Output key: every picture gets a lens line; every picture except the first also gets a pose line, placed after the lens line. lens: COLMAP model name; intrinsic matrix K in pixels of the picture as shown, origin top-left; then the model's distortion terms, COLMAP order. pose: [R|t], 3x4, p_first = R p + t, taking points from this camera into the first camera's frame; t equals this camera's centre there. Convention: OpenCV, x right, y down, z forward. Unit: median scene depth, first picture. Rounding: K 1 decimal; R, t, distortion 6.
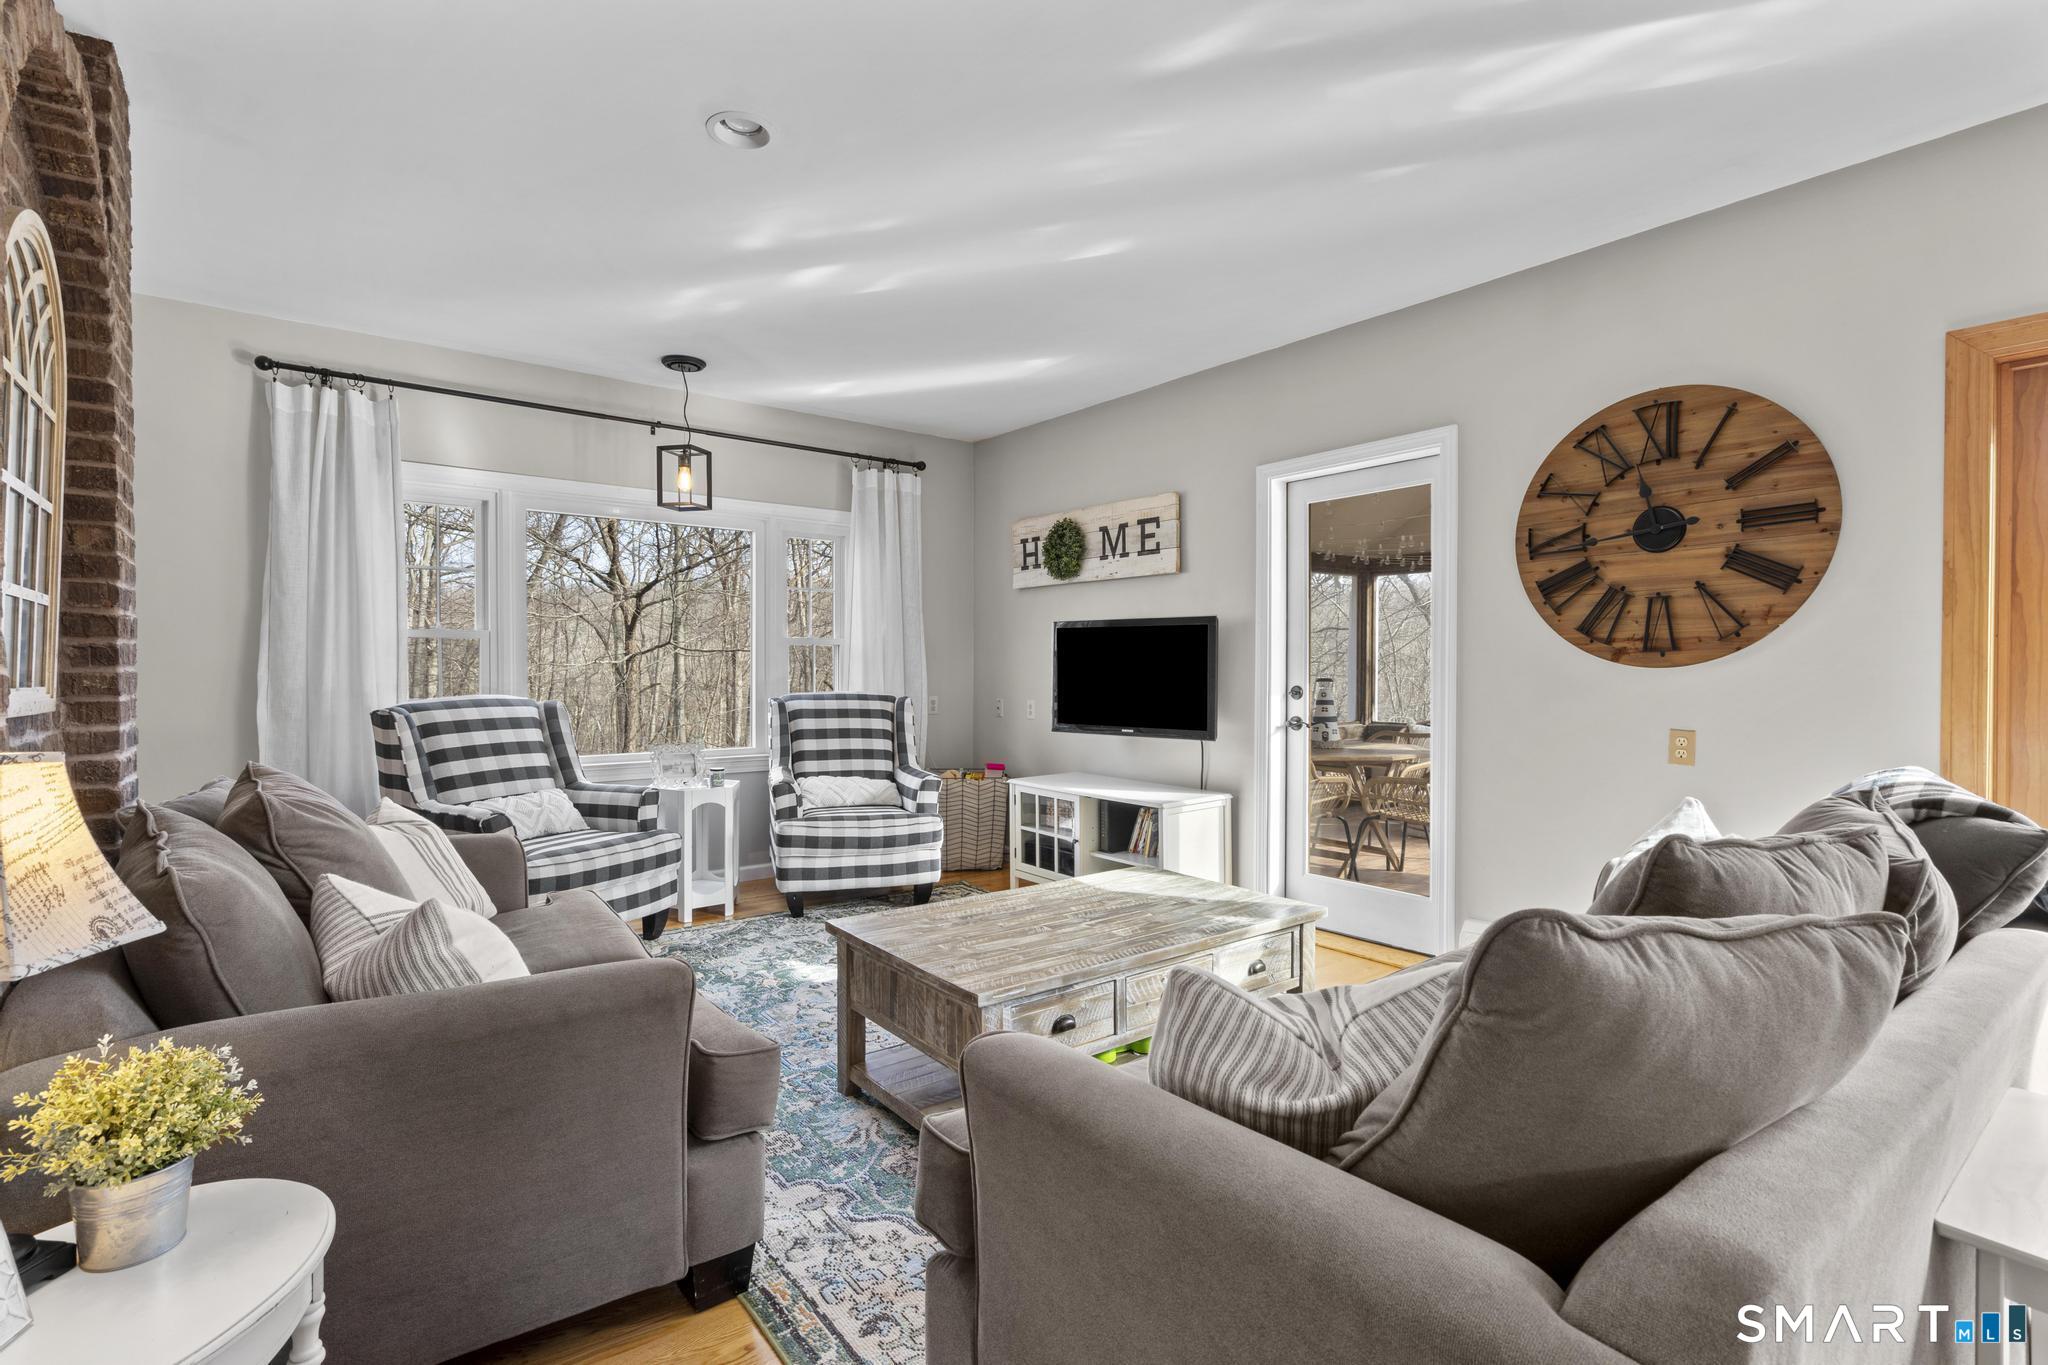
lens RADIAL K [[946.4, 0, 1017.2], [0, 946.4, 663.7], [0, 0, 1]] dist [-0.002516, 0.003705]
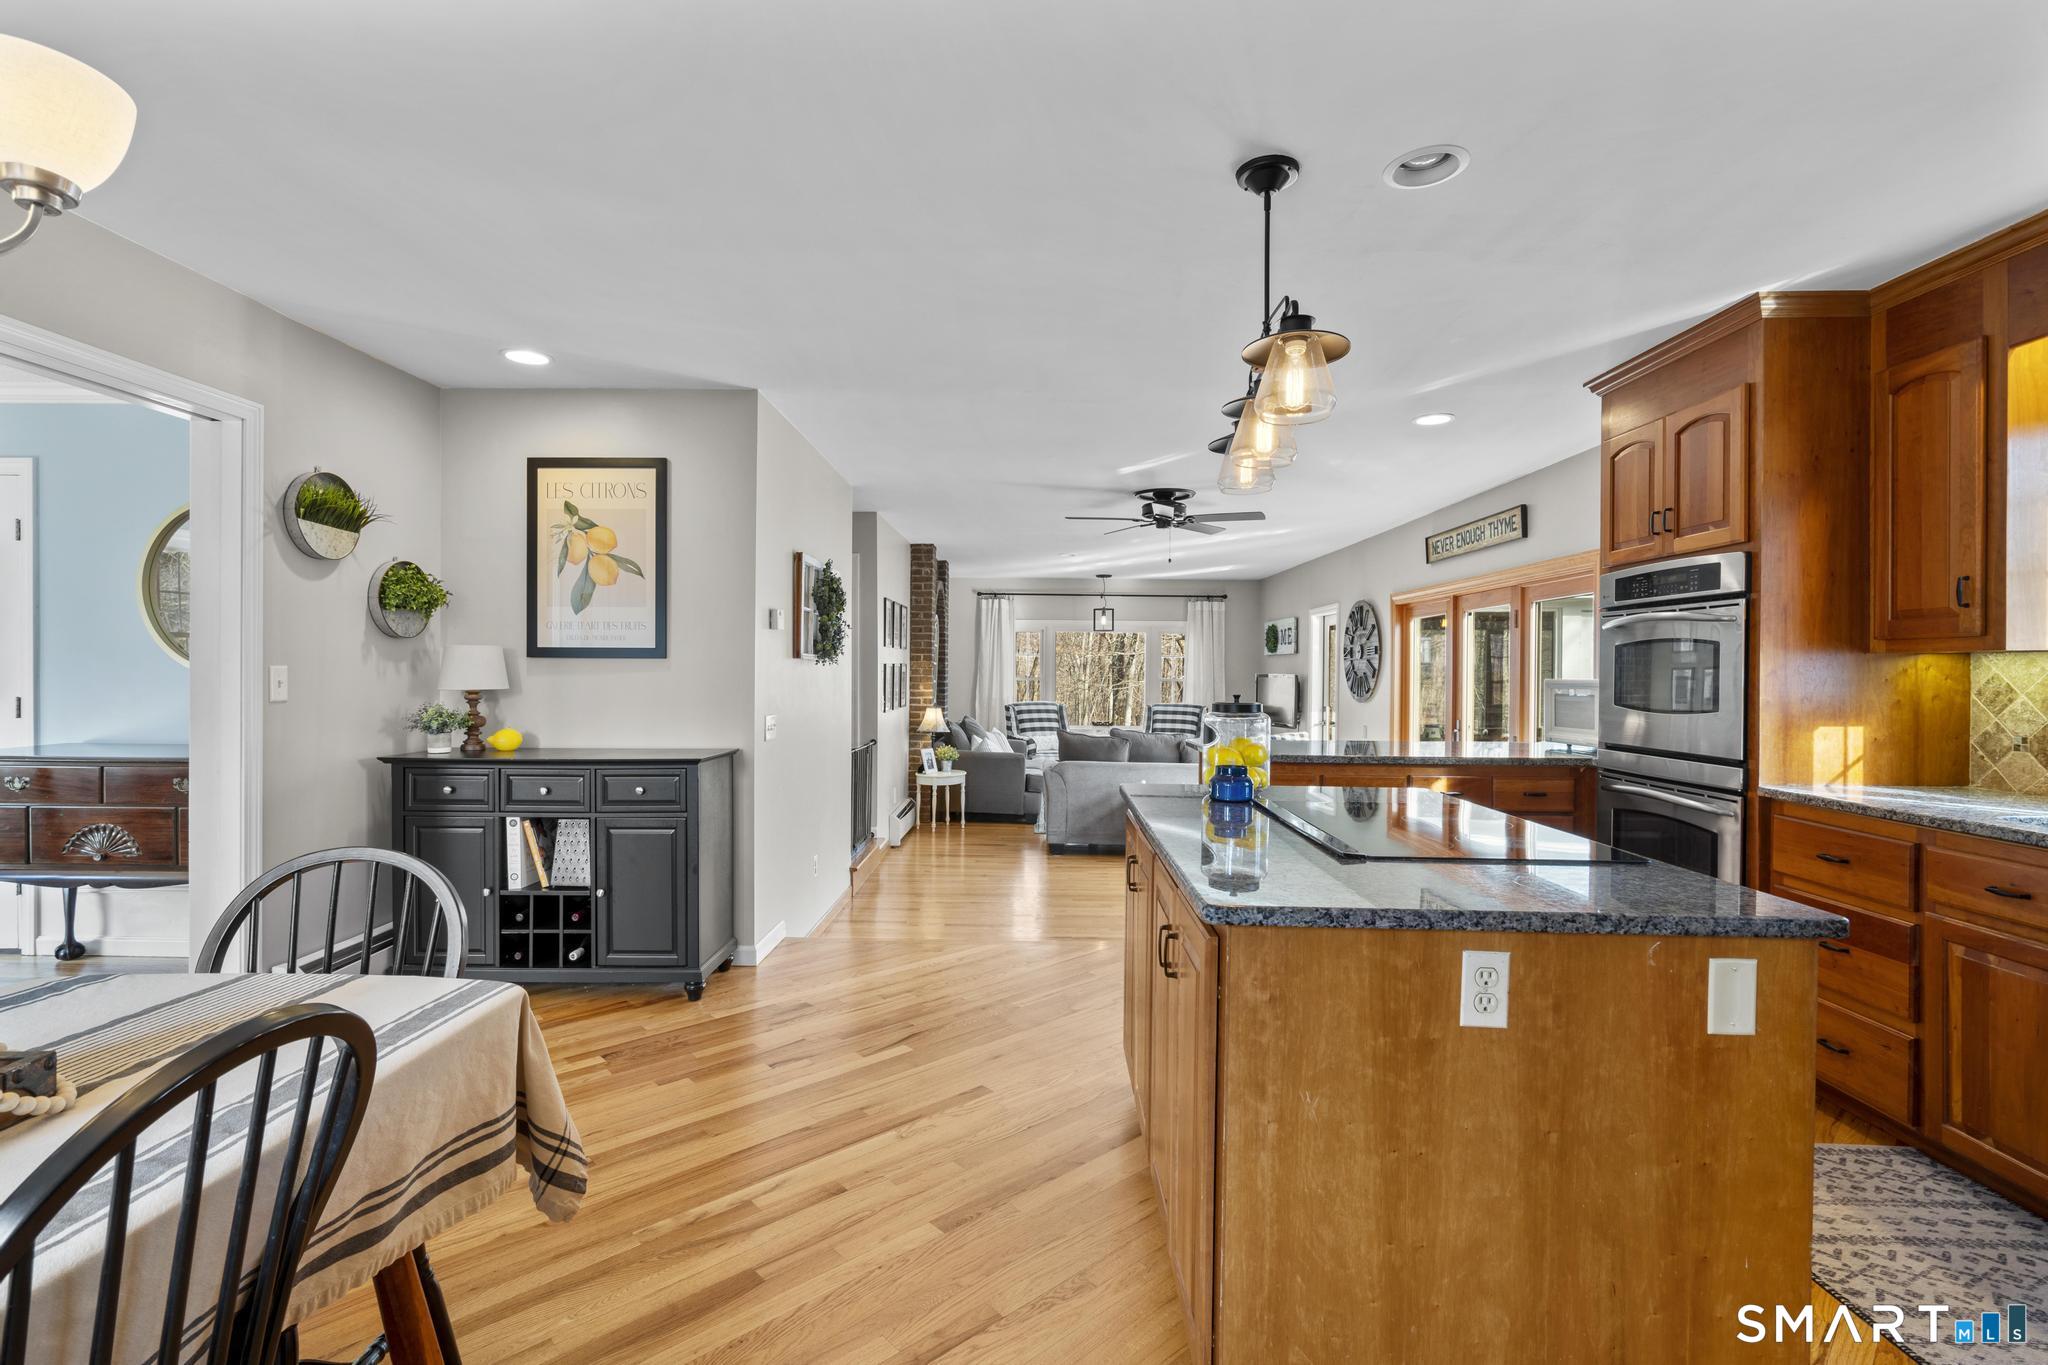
lens RADIAL K [[946.4, 0, 1005.9], [0, 946.4, 678.8], [0, 0, 1]] dist [-0.002516, 0.003705]
pose [[0.767606, 0.011488, -0.640819, 1.136655], [-0.005319, 0.999919, 0.011554, -0.063492], [0.640900, -0.005461, 0.767605, -1.198823]]
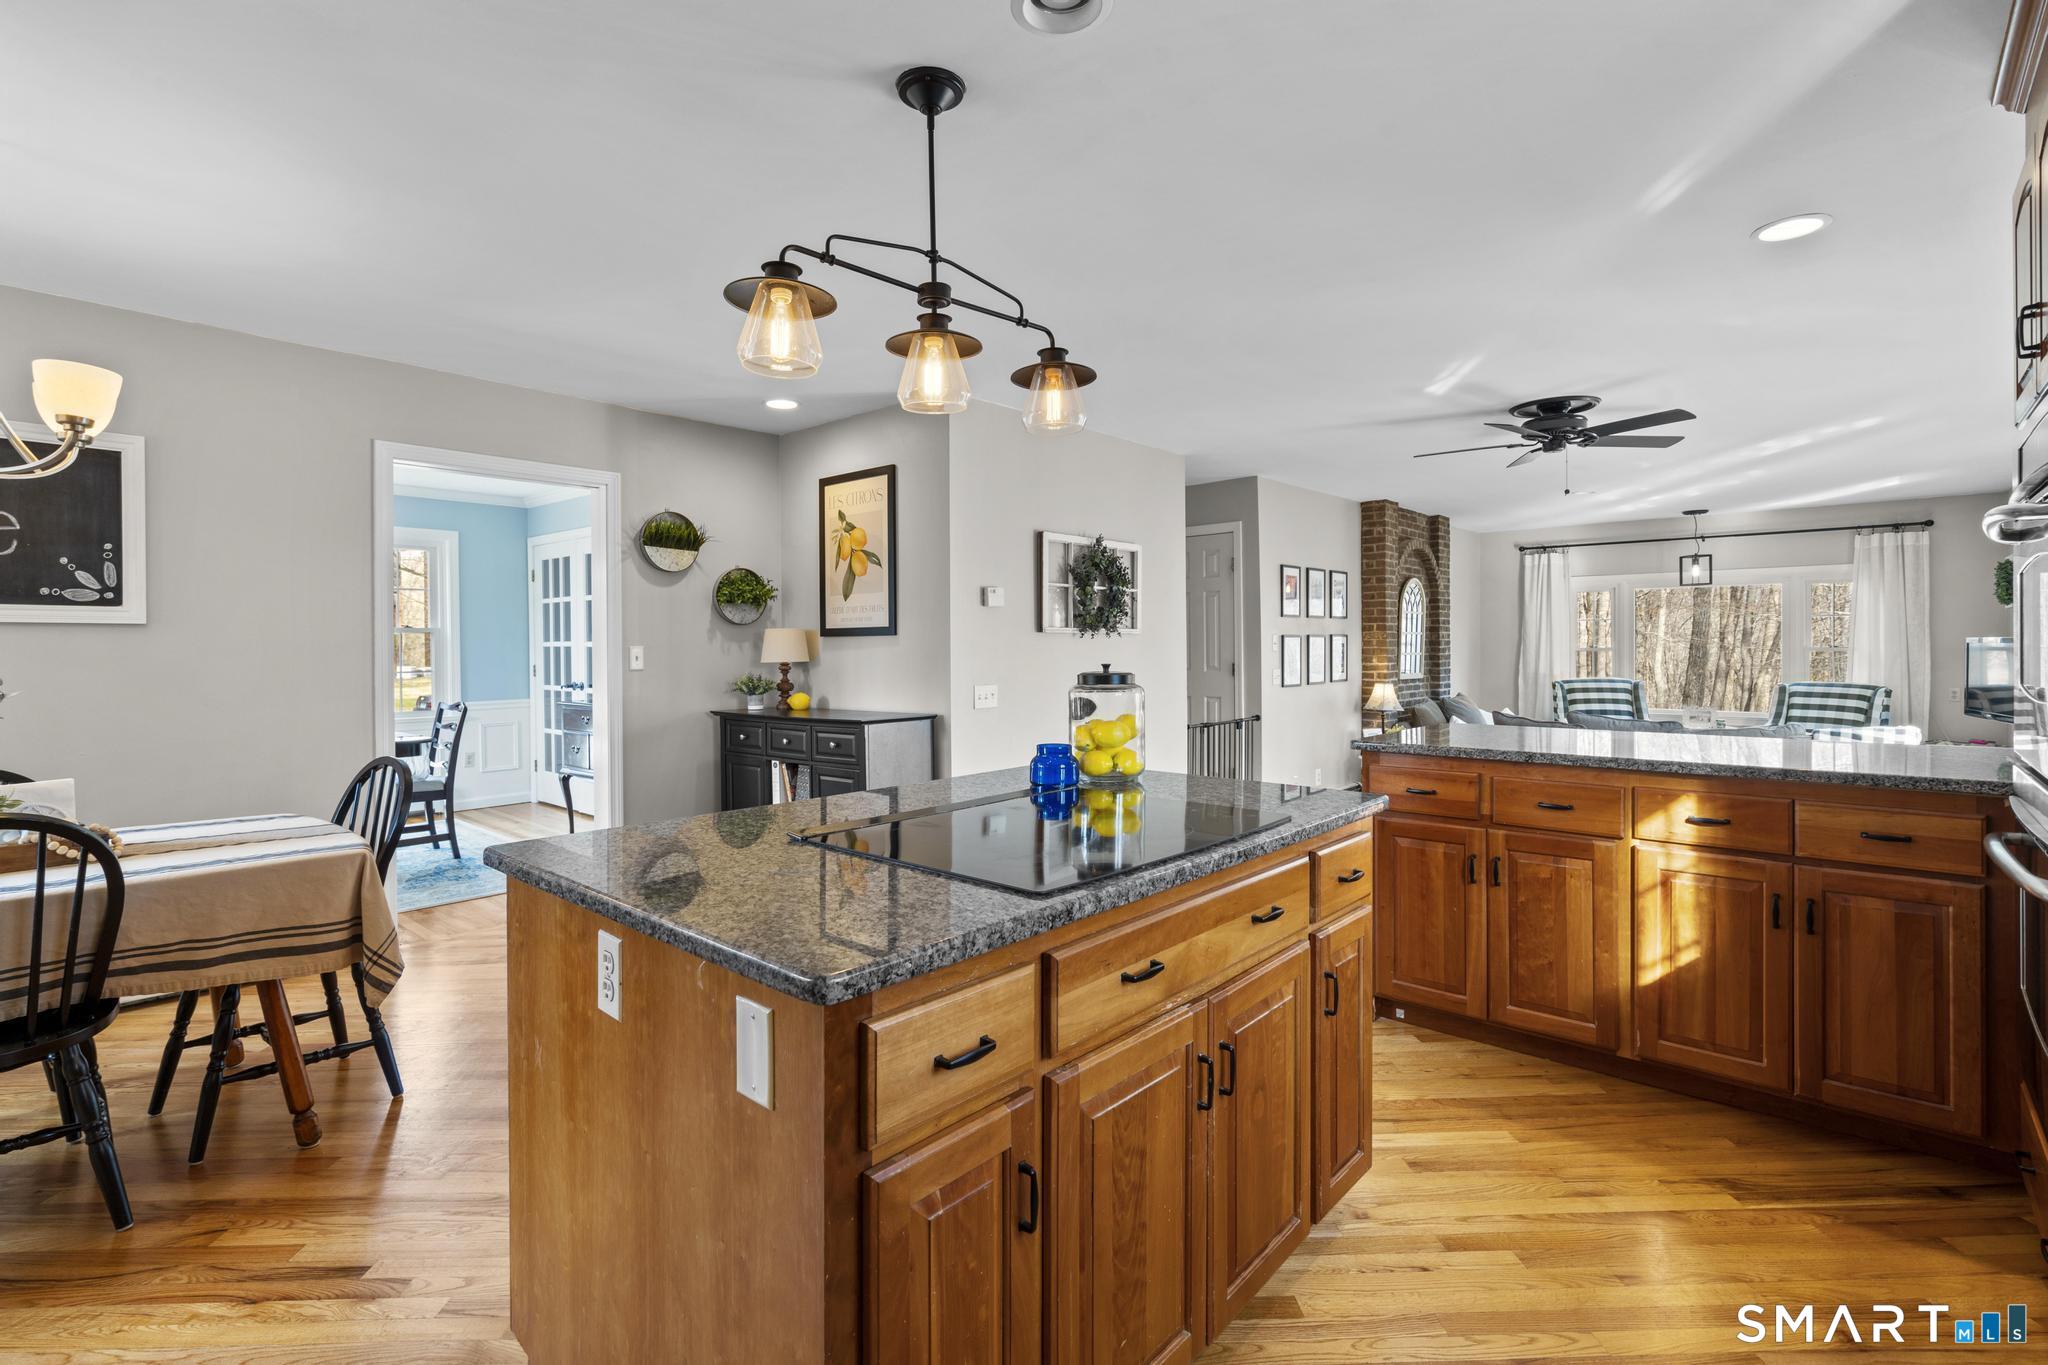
lens RADIAL K [[946.4, 0, 998.3], [0, 946.4, 648.6], [0, 0, 1]] dist [-0.002516, 0.003705]
pose [[0.166980, 0.000711, -0.985960, 1.372096], [0.012396, 0.999919, 0.002820, -0.057404], [0.985882, -0.012693, 0.166958, -0.774370]]
